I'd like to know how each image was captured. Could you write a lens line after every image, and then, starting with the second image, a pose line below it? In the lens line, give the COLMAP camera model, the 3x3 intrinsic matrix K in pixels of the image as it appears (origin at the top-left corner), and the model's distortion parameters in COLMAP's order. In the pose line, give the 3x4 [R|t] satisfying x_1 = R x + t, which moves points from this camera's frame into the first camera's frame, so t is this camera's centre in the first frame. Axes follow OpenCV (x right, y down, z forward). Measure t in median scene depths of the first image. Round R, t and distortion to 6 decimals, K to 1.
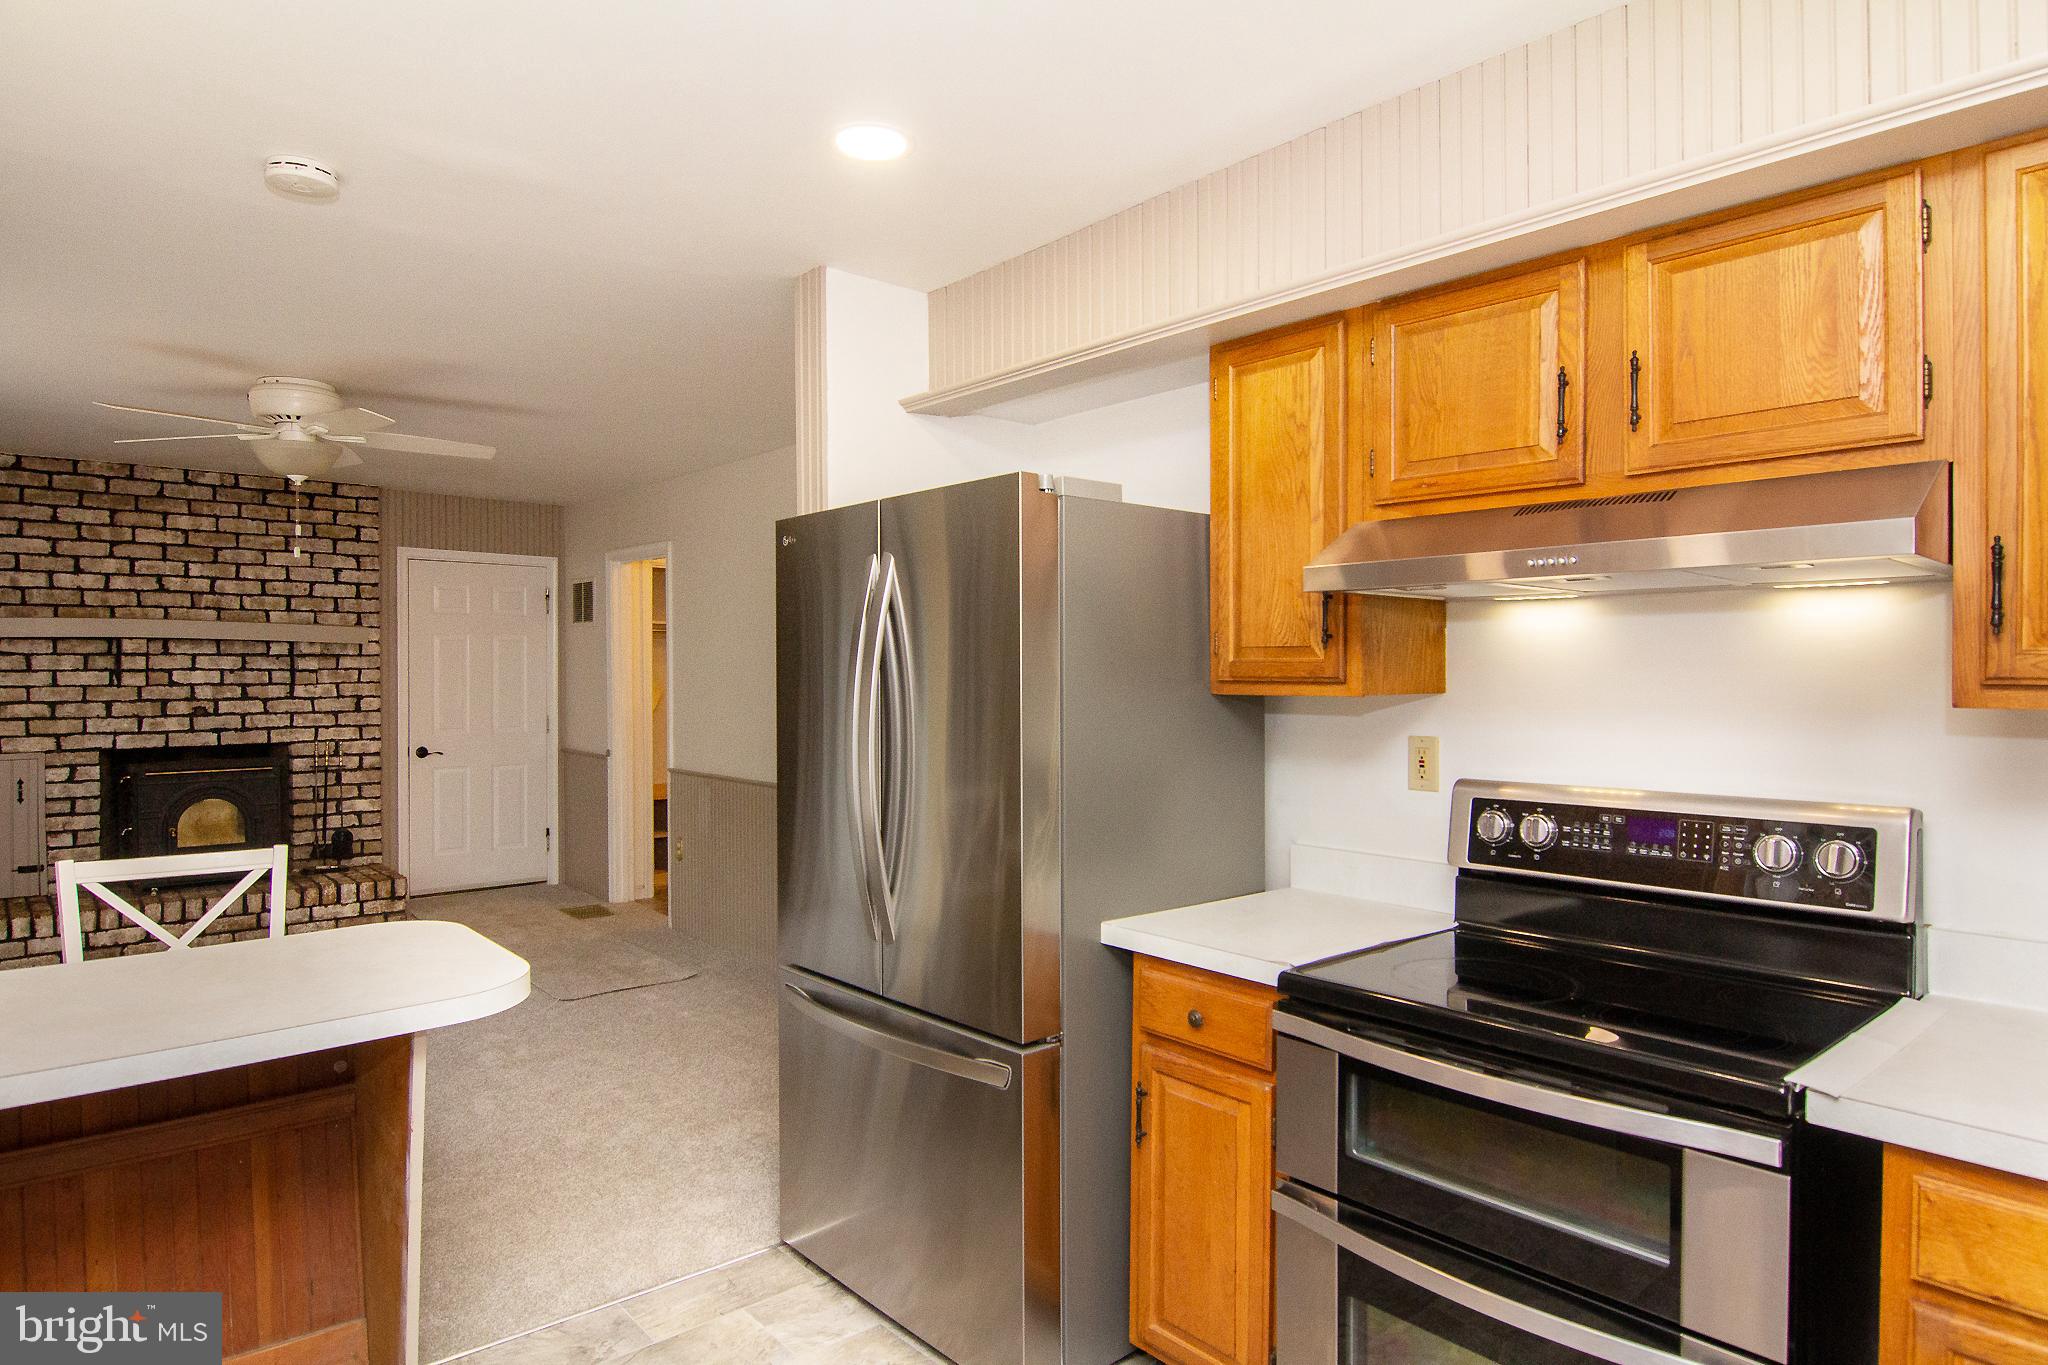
lens RADIAL K [[1175.2, 0, 1010.5], [0, 1175.2, 675.7], [0, 0, 1]] dist [-0.005396, -0.007059]
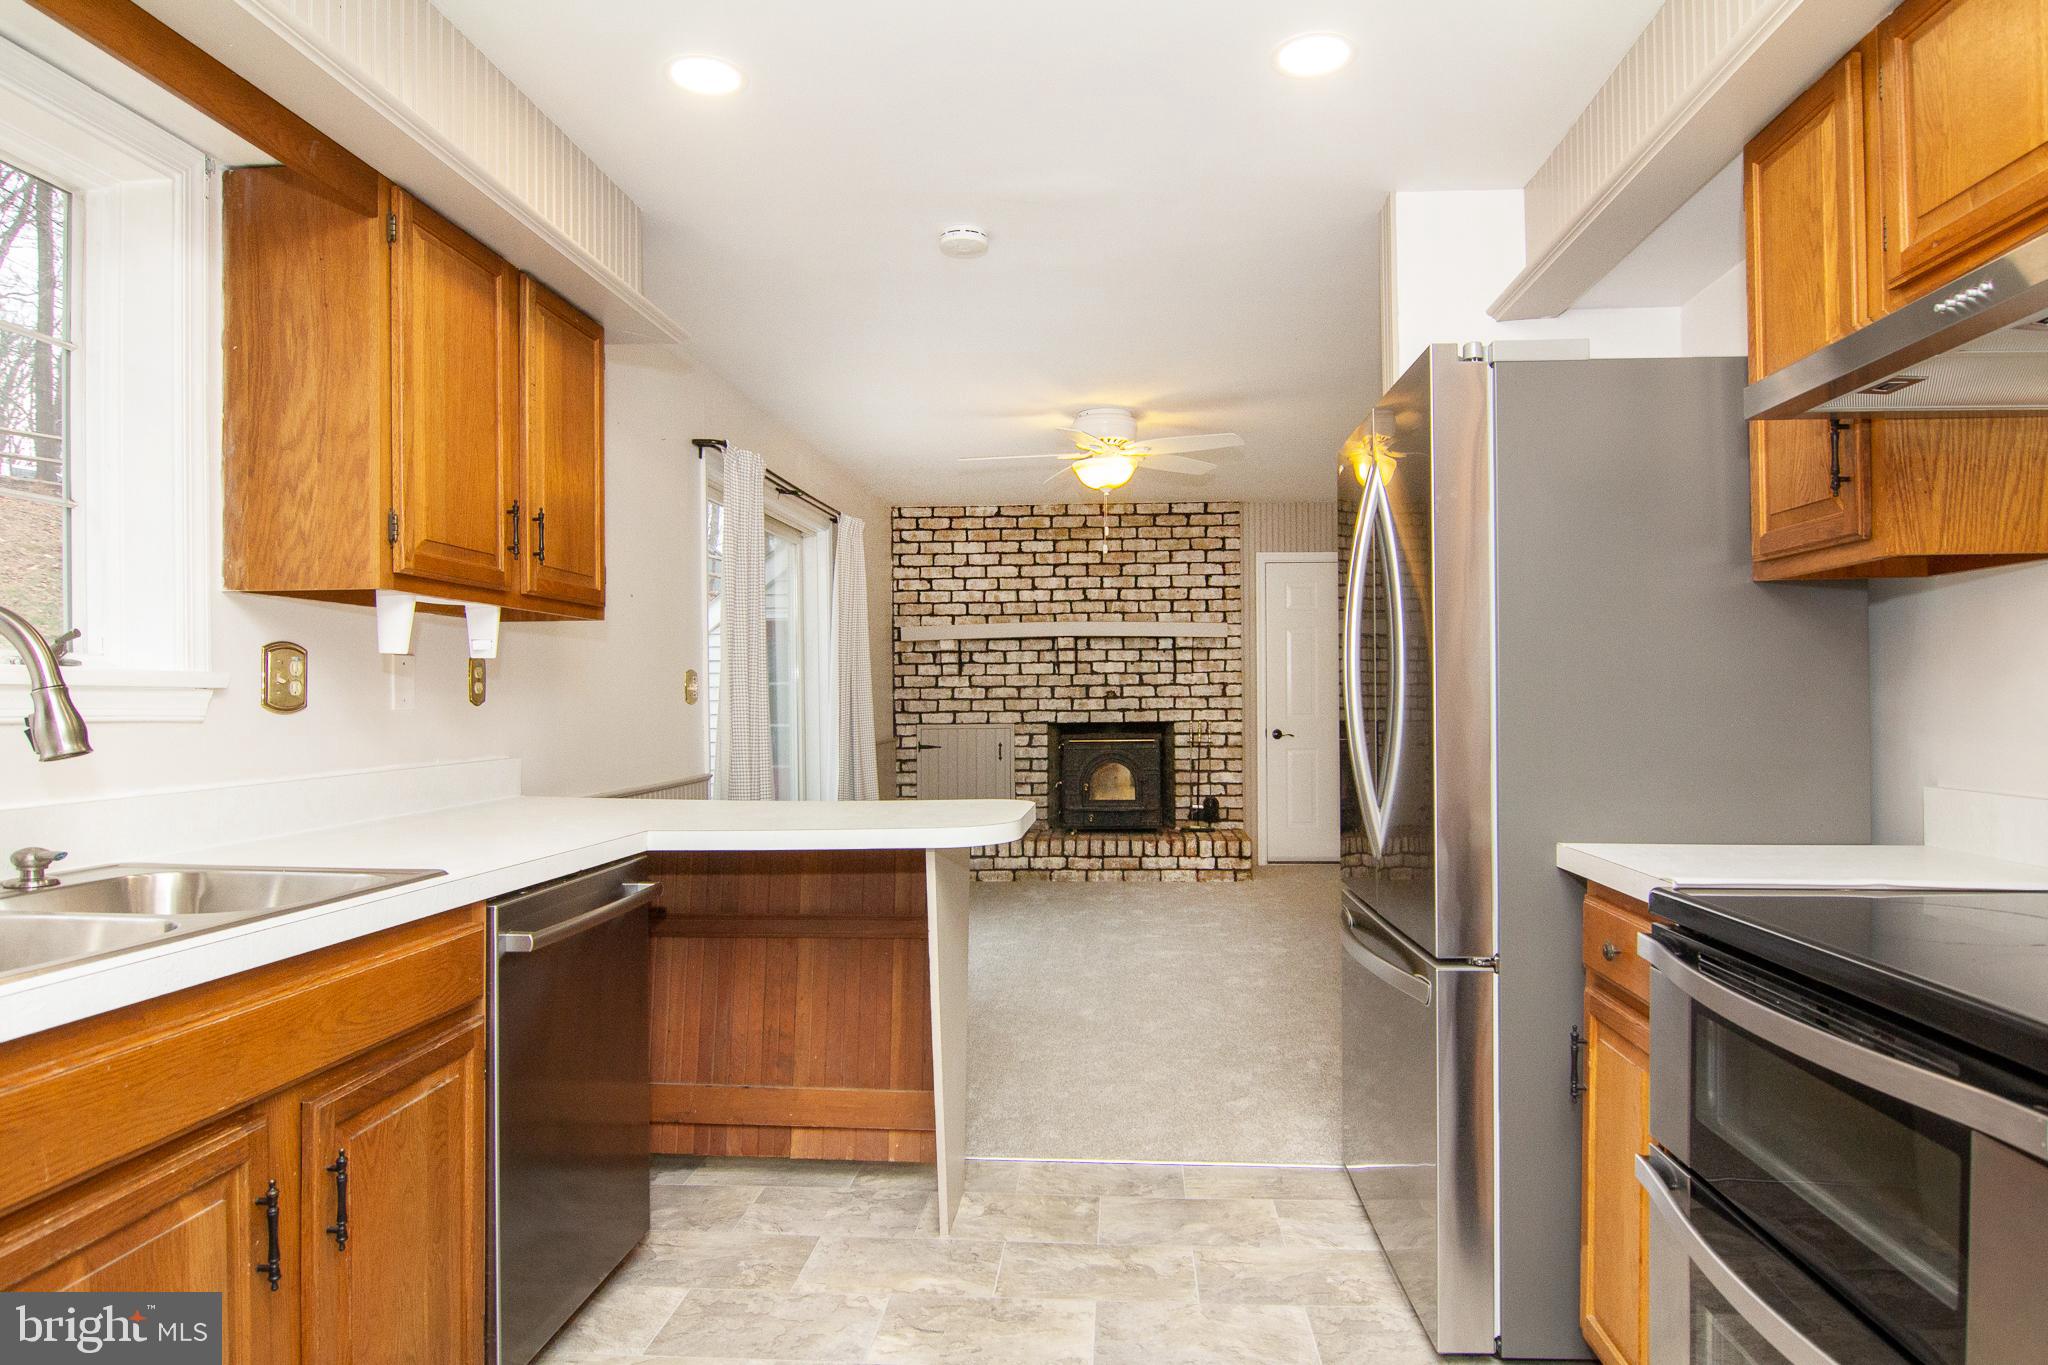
lens RADIAL K [[1175.2, 0, 1027.6], [0, 1175.2, 680.0], [0, 0, 1]] dist [-0.005396, -0.007059]
pose [[0.718051, -0.010273, -0.695914, 0.127211], [0.002531, 0.999923, -0.012149, 0.031072], [0.695986, 0.006963, 0.718022, 0.032015]]
